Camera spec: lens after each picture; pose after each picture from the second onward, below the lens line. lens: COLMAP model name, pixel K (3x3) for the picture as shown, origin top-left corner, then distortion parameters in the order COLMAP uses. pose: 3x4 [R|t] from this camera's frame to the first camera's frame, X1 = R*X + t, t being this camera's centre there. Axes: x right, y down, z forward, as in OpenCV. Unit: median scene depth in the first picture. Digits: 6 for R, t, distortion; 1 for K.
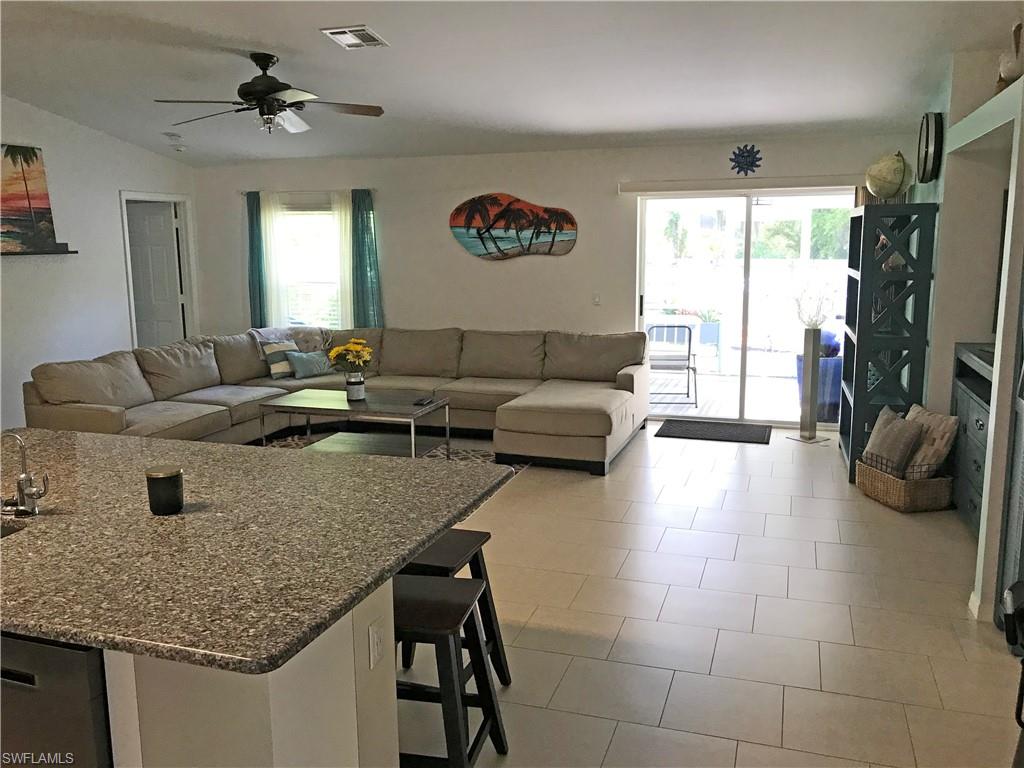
lens RADIAL K [[852.8, 0, 508.7], [0, 852.8, 387.6], [0, 0, 1]] dist [0.053386, -0.016844]
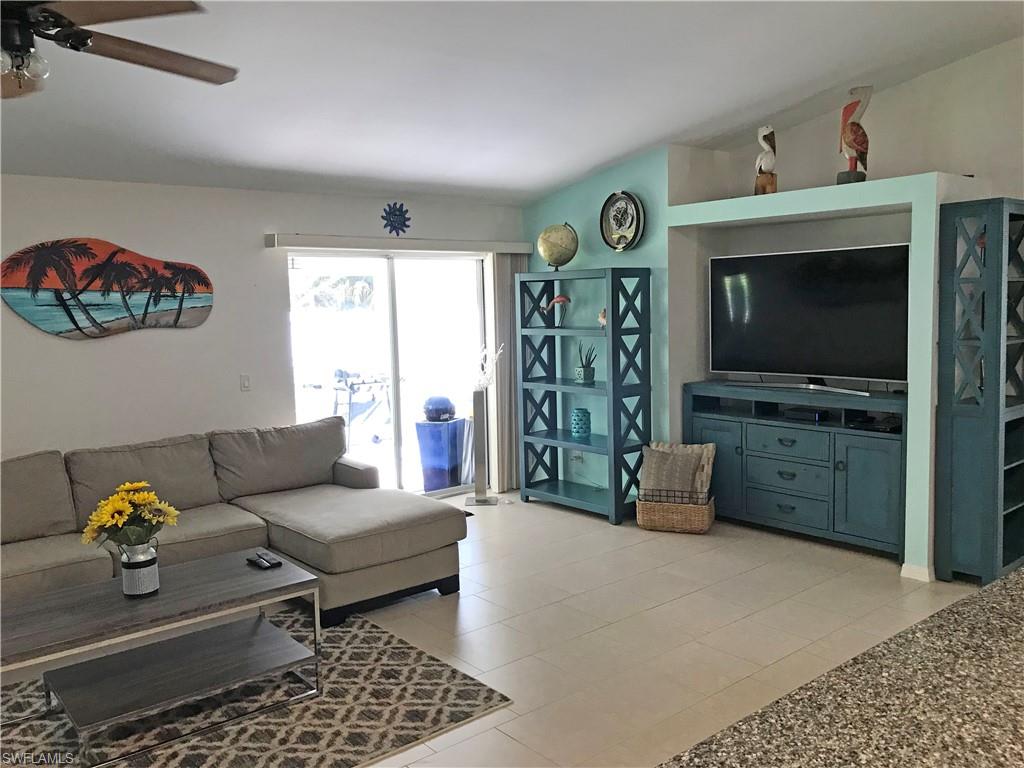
lens RADIAL K [[852.8, 0, 509.2], [0, 852.8, 380.9], [0, 0, 1]] dist [0.053386, -0.016844]
pose [[0.524294, -0.088076, 0.846970, -0.417090], [0.165220, 0.986257, 0.000286, -0.065943], [-0.835355, 0.139787, 0.531640, 0.393106]]
